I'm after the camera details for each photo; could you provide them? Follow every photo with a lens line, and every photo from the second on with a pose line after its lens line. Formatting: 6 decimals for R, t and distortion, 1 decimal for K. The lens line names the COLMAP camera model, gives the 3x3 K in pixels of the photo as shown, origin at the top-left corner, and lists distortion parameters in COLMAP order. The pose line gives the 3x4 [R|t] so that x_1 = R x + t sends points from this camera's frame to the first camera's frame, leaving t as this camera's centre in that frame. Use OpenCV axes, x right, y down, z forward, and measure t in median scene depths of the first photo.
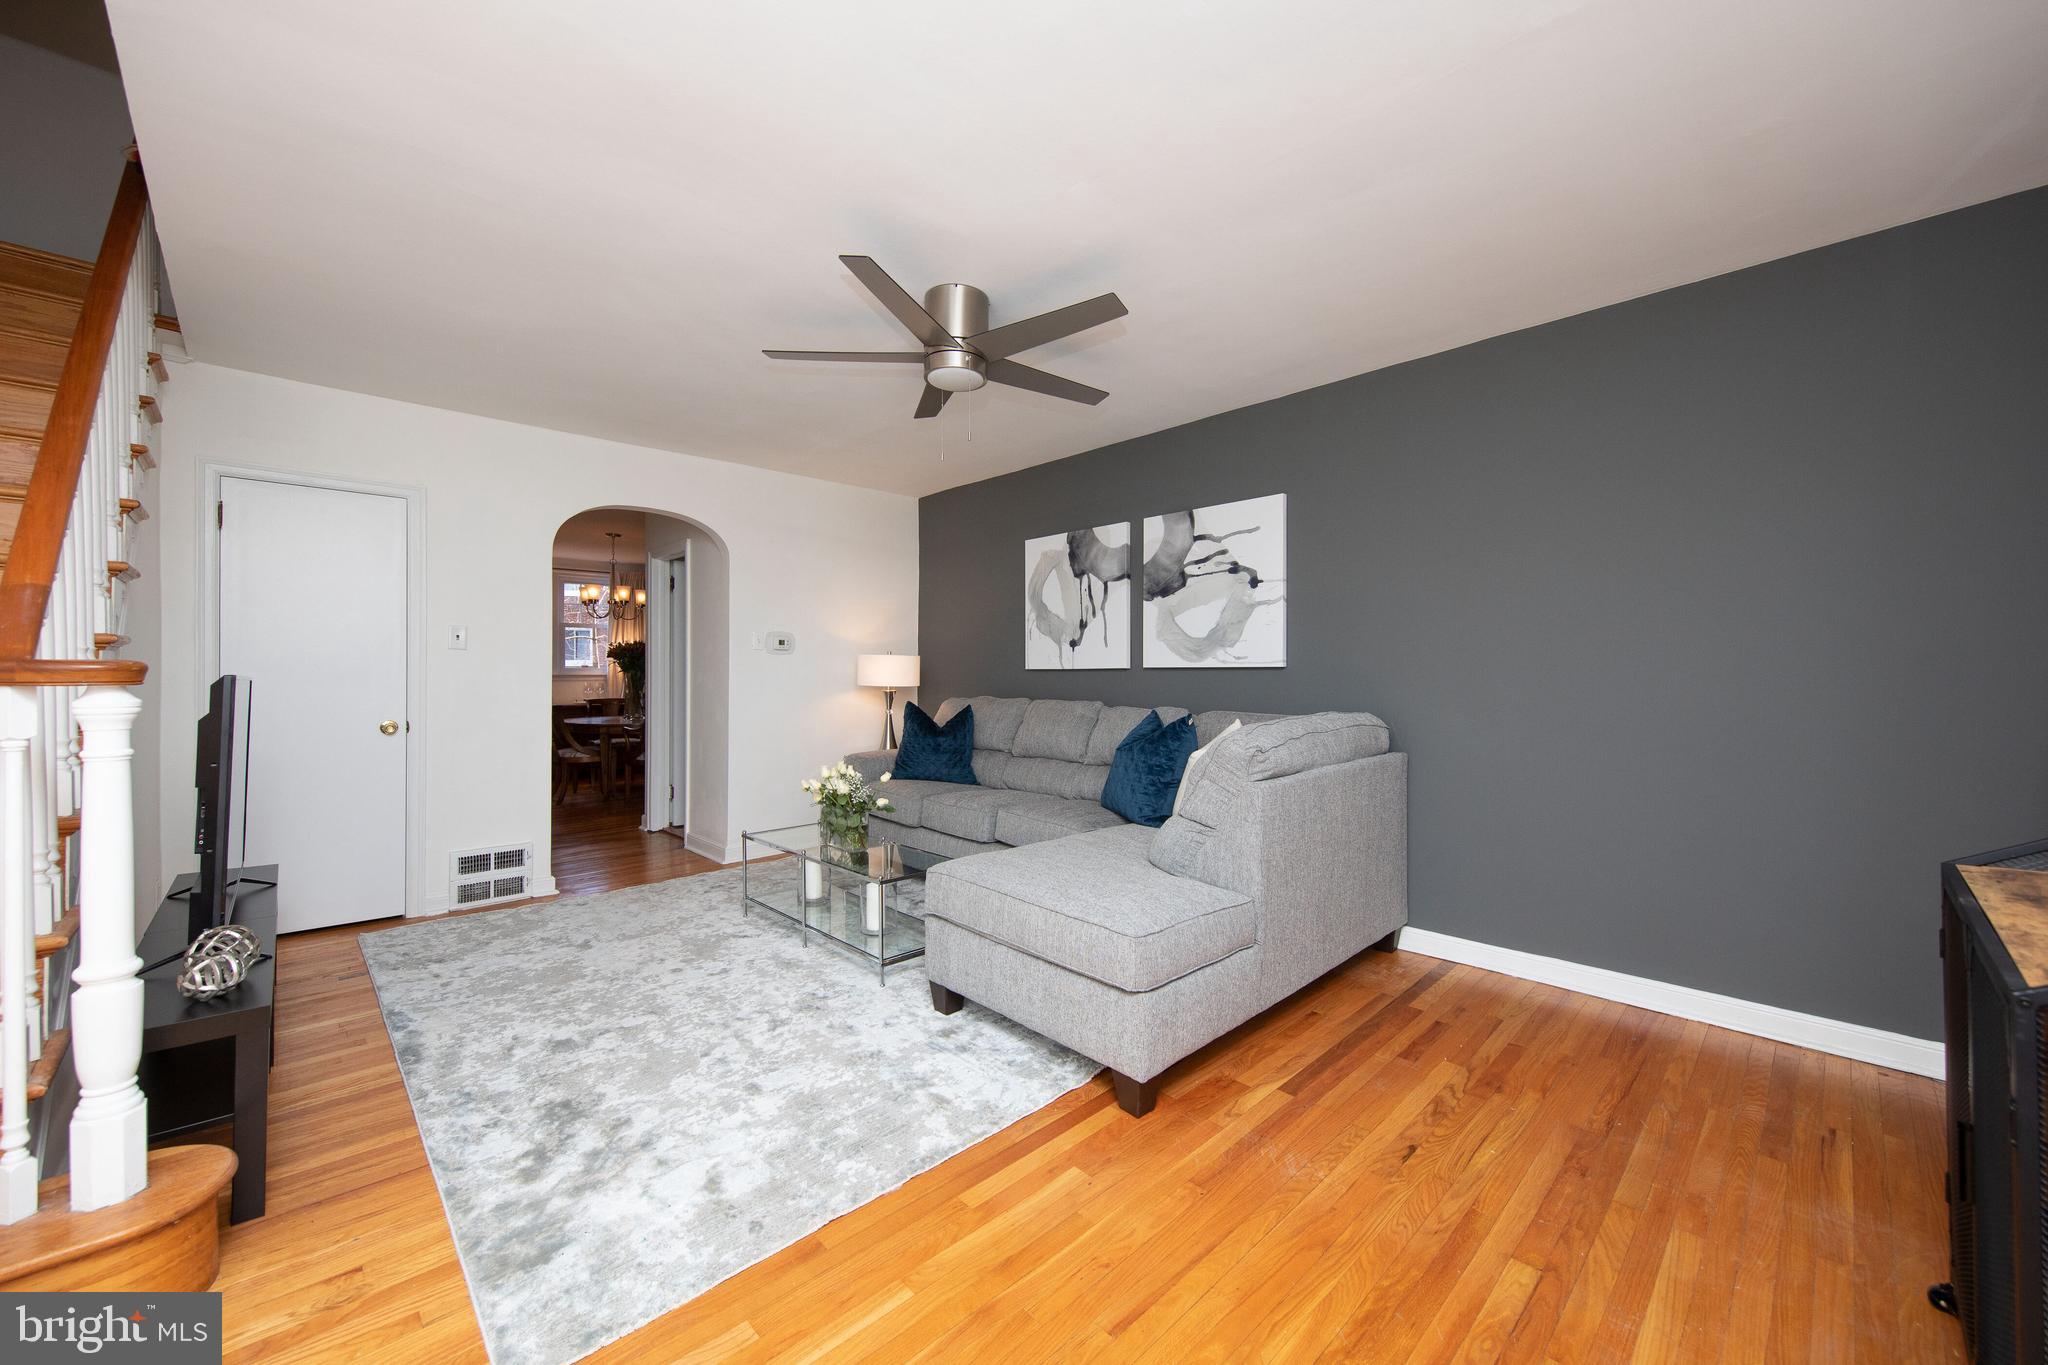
lens RADIAL K [[740.3, 0, 1017.3], [0, 740.3, 680.1], [0, 0, 1]] dist [-0.012772, -0.001317]
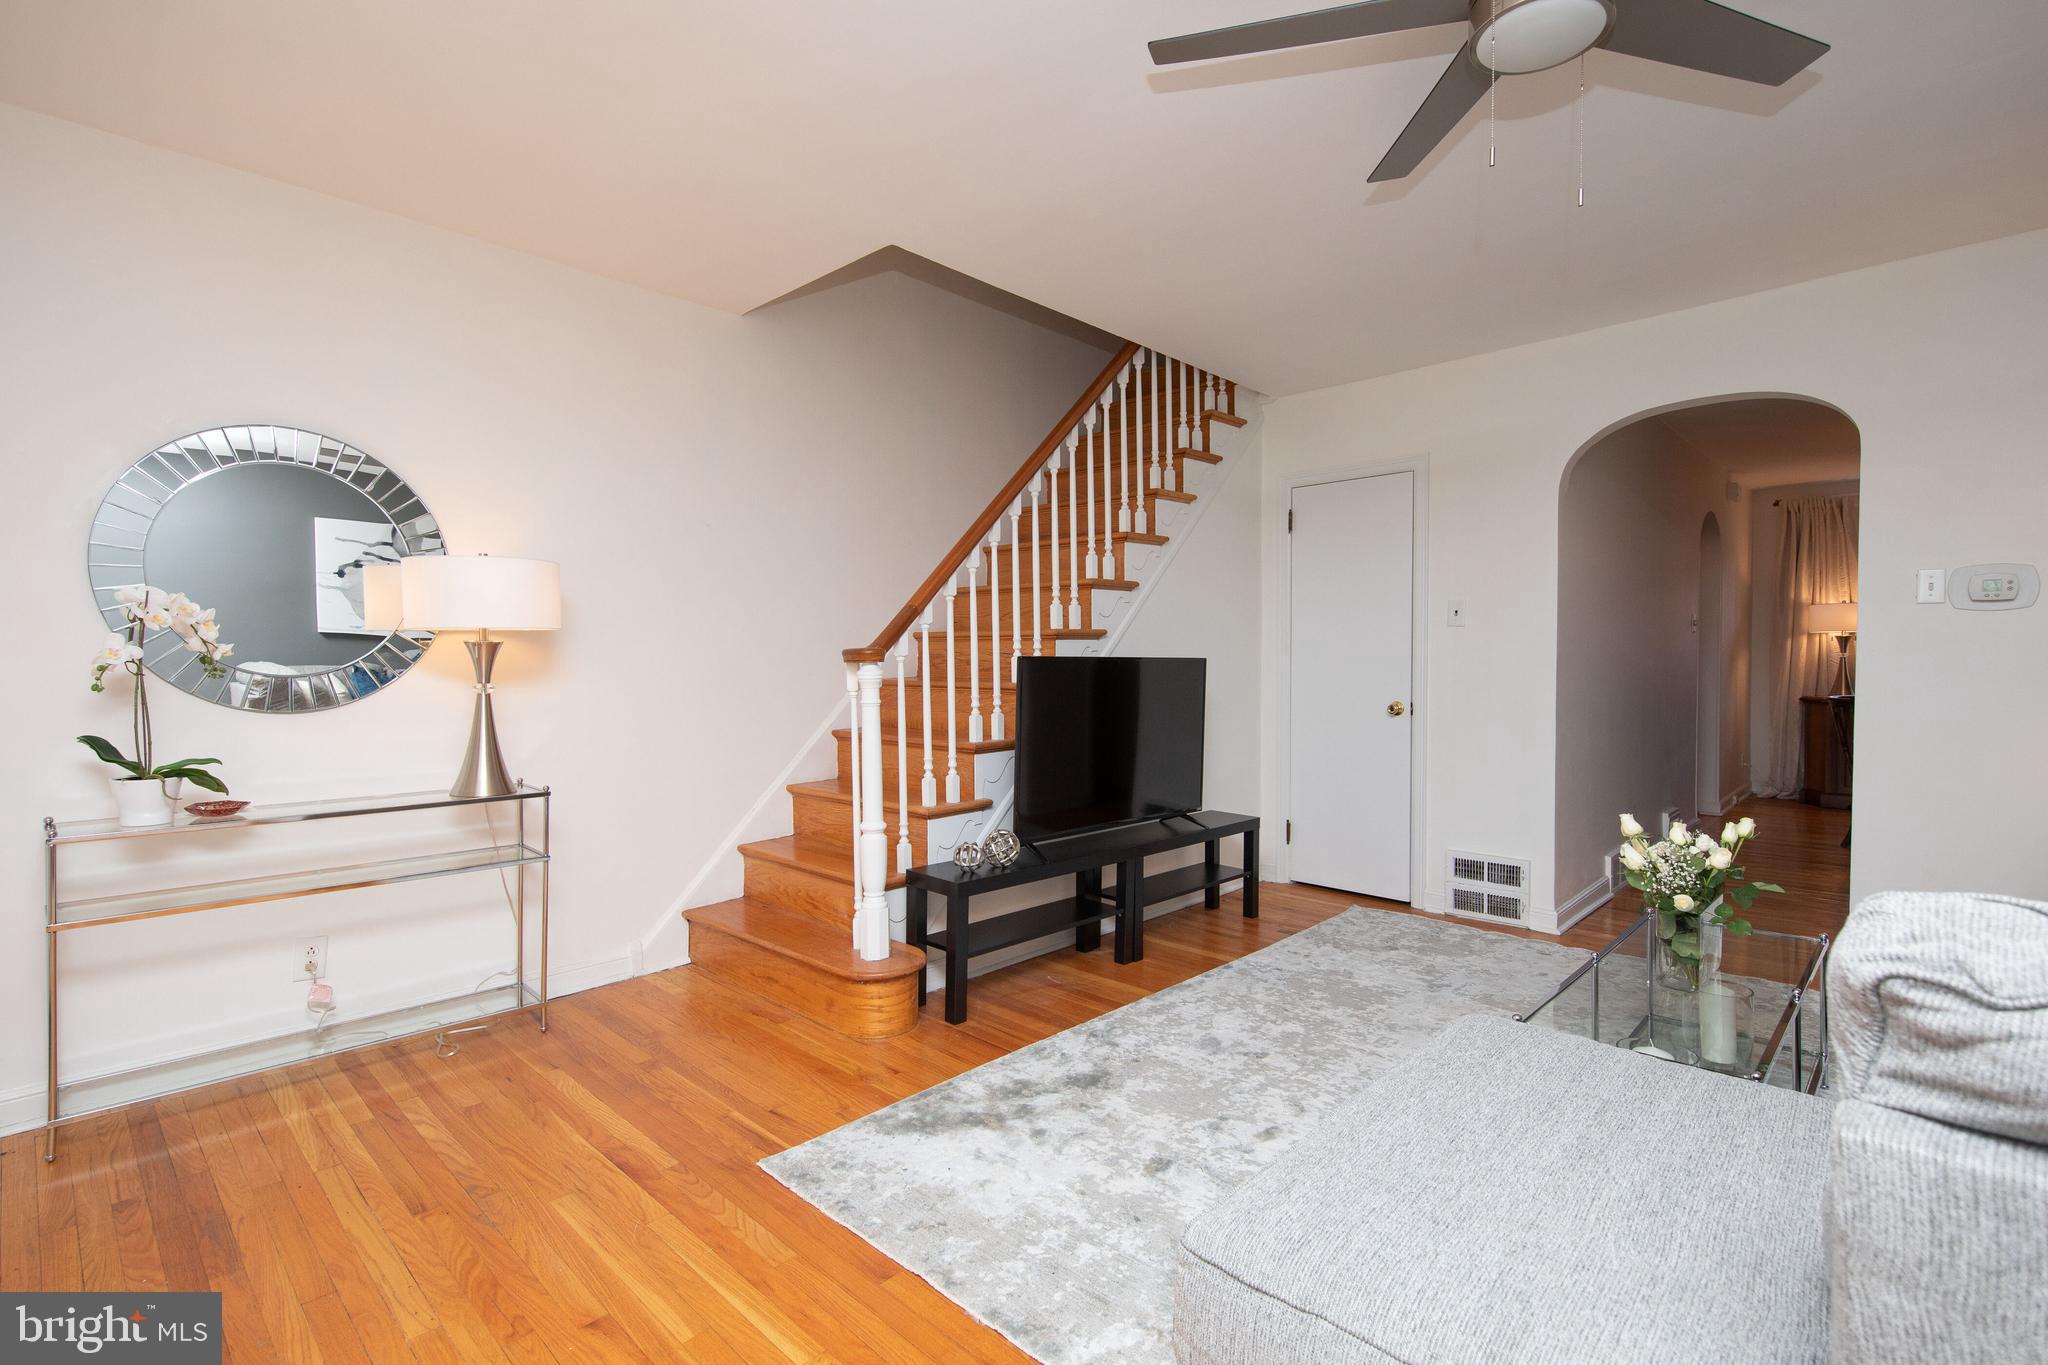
lens RADIAL K [[919.8, 0, 1039.5], [0, 919.8, 671.6], [0, 0, 1]] dist [-0.002758, 0.000116]
pose [[0.079679, 0.016772, -0.996679, 0.506050], [-0.005774, 0.999849, 0.016364, -0.002993], [0.996804, 0.004451, 0.079764, 0.632564]]
